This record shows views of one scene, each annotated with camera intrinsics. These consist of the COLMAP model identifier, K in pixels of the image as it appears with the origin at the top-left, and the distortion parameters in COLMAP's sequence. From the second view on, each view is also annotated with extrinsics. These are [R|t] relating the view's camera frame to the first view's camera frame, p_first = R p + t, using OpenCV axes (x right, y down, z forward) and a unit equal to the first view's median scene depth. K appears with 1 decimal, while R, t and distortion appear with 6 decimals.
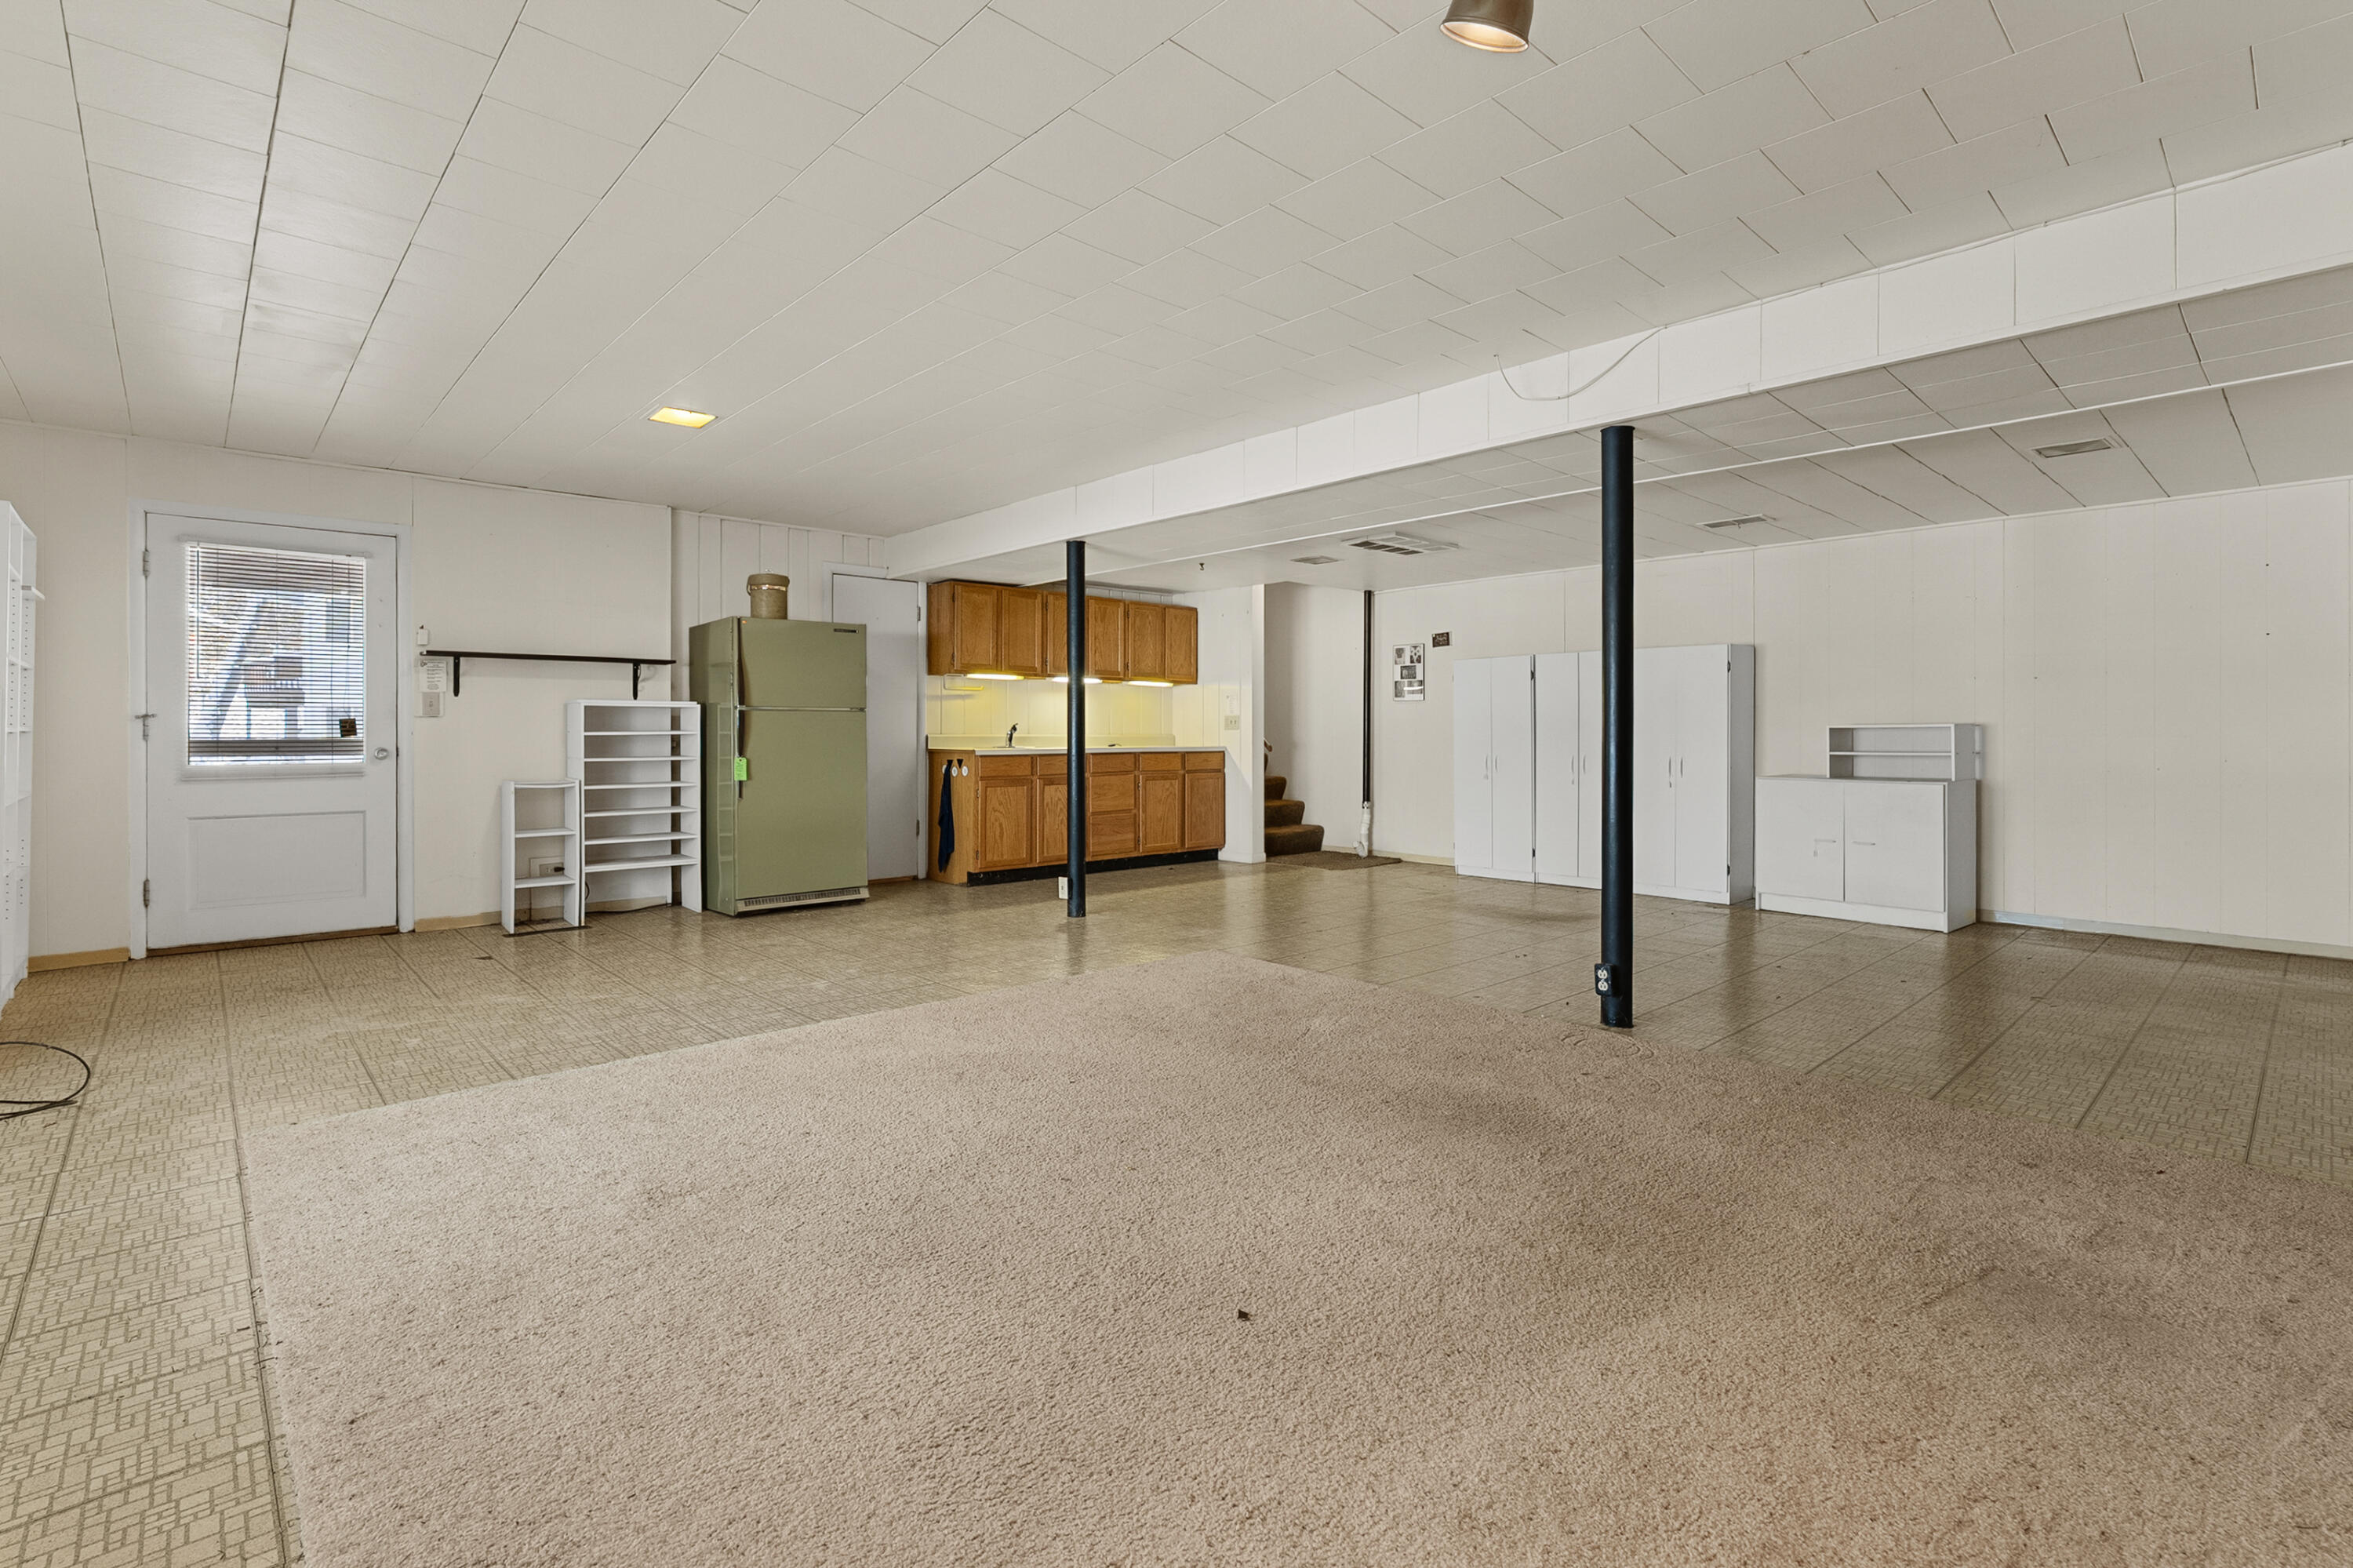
lens RADIAL K [[1072.7, 0, 1177.1], [0, 1072.7, 761.5], [0, 0, 1]] dist [0.000860, 0.000266]
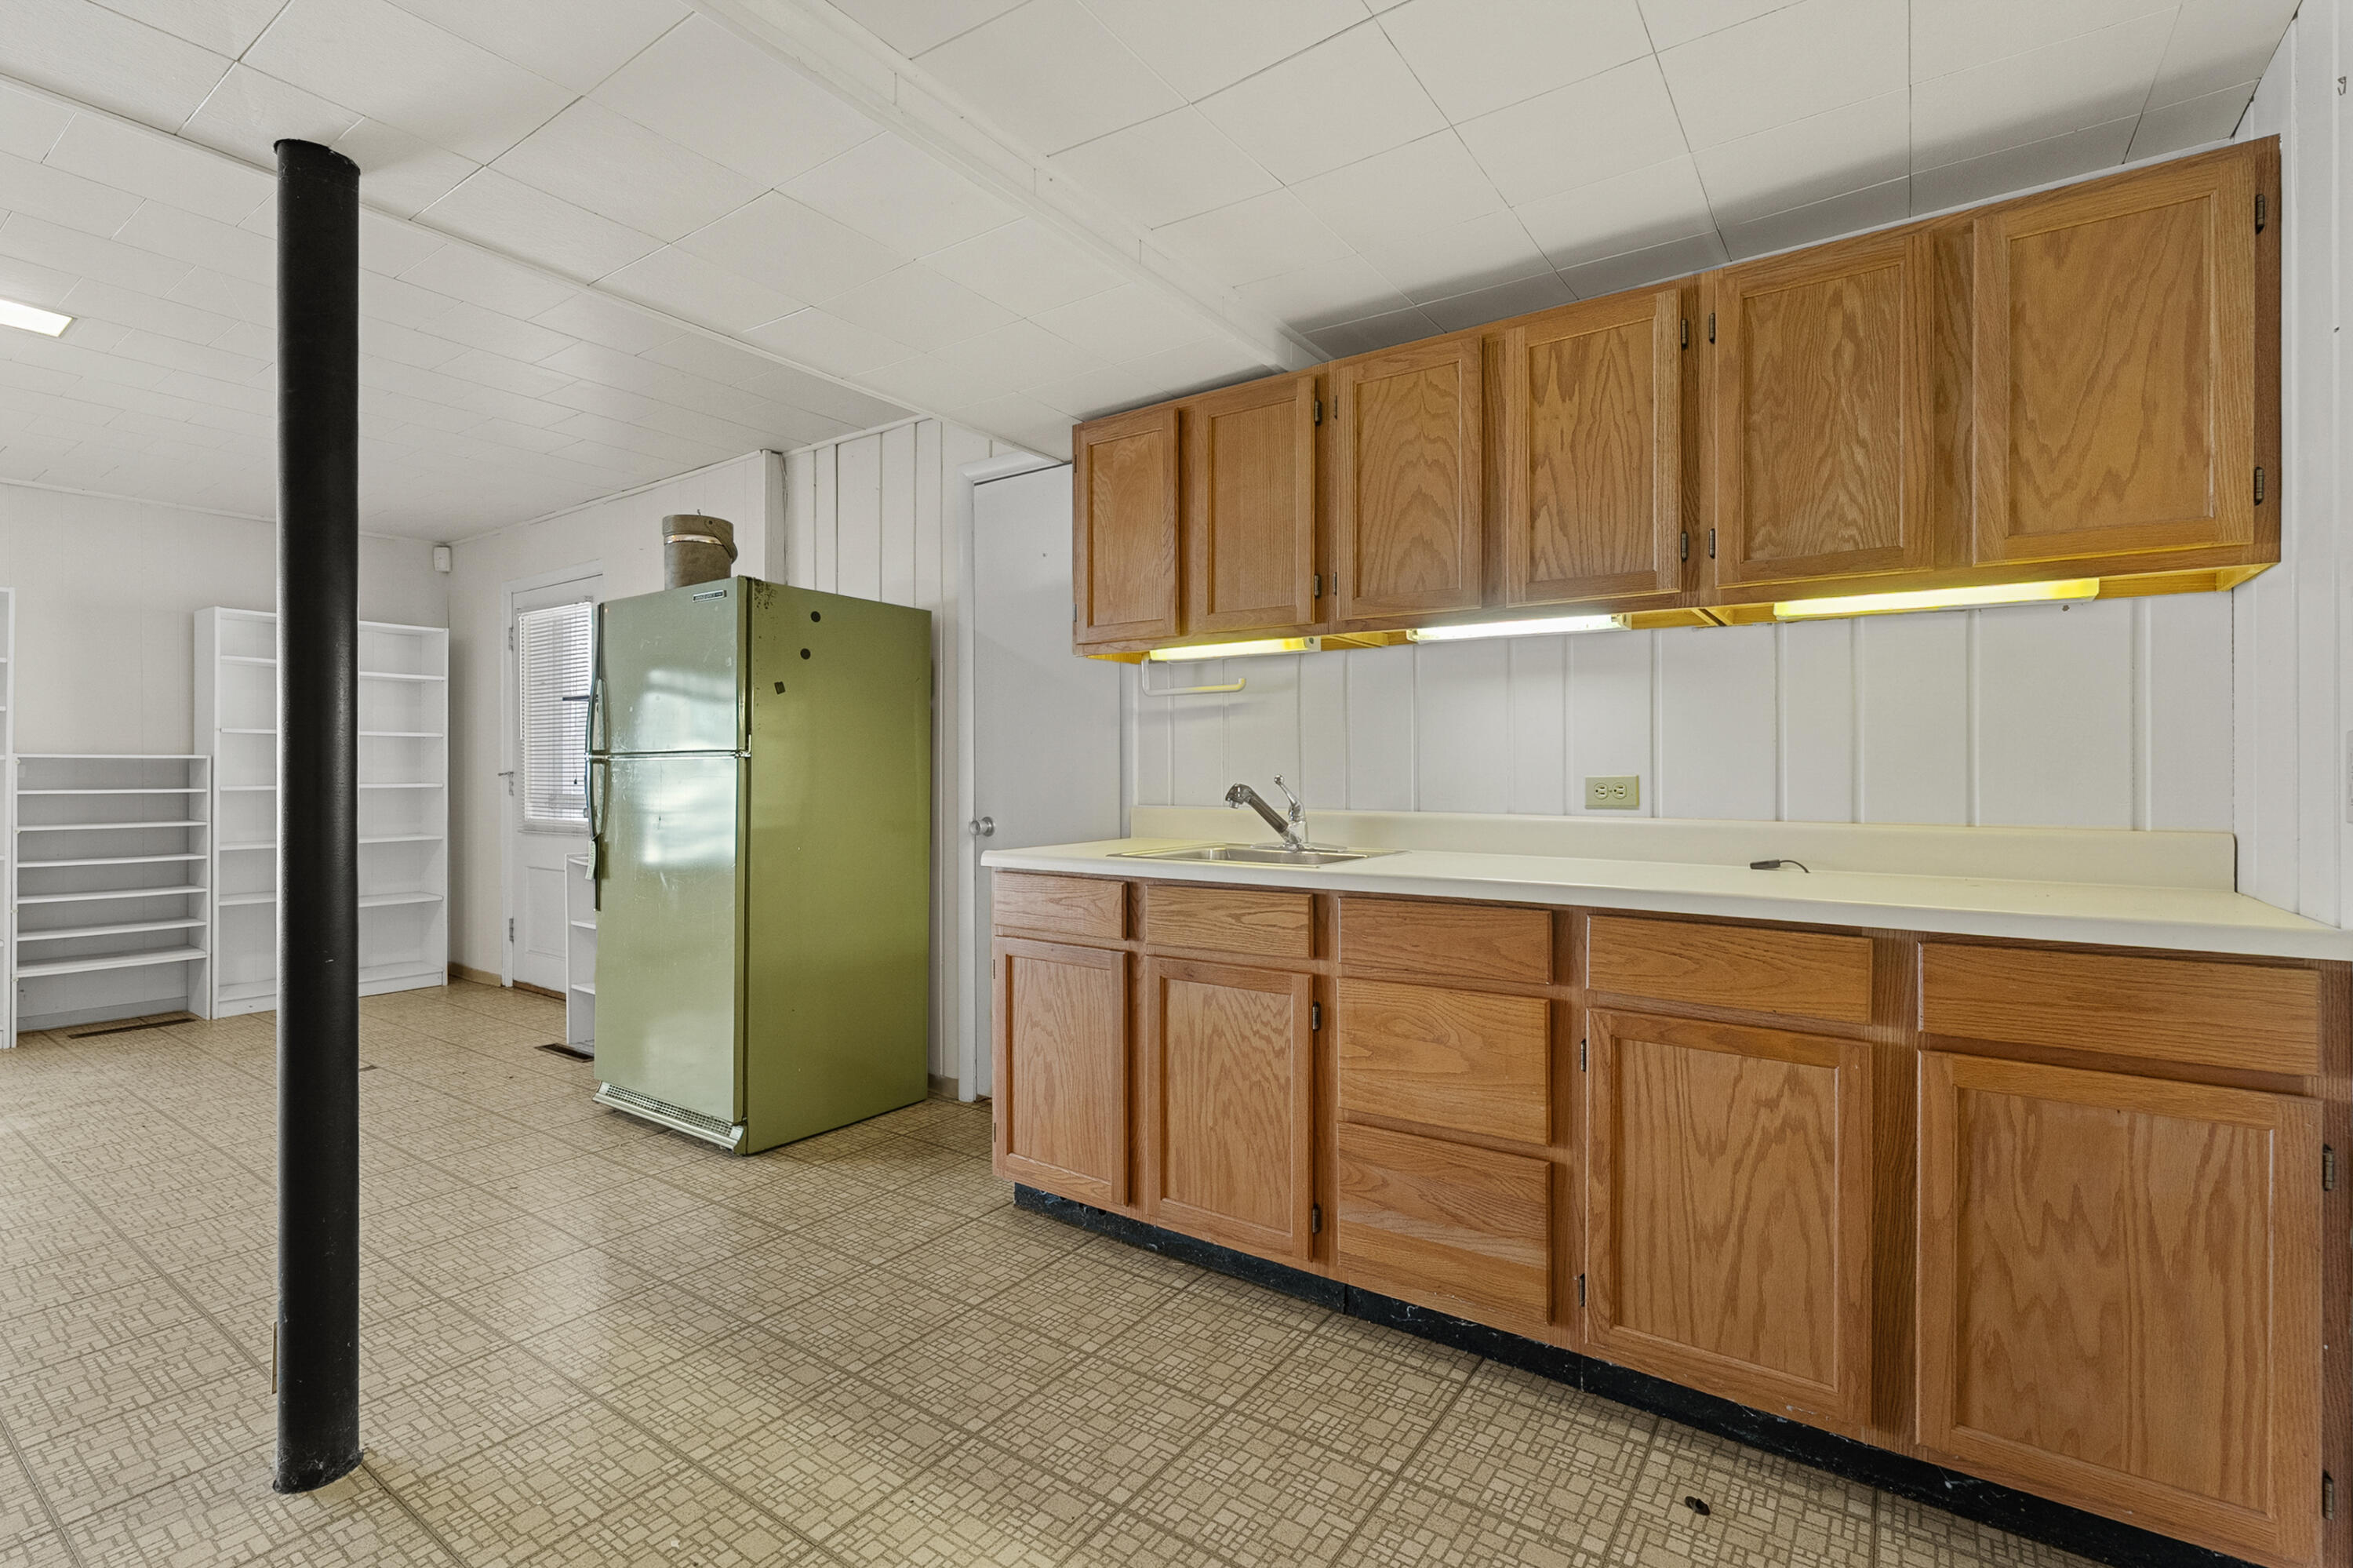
lens RADIAL K [[1072.7, 0, 1178.3], [0, 1072.7, 774.0], [0, 0, 1]] dist [0.000860, 0.000266]
pose [[0.216040, 0.010880, -0.976324, 0.167738], [-0.020029, 0.999777, 0.006710, -0.036922], [0.976179, 0.018105, 0.216210, 0.852045]]
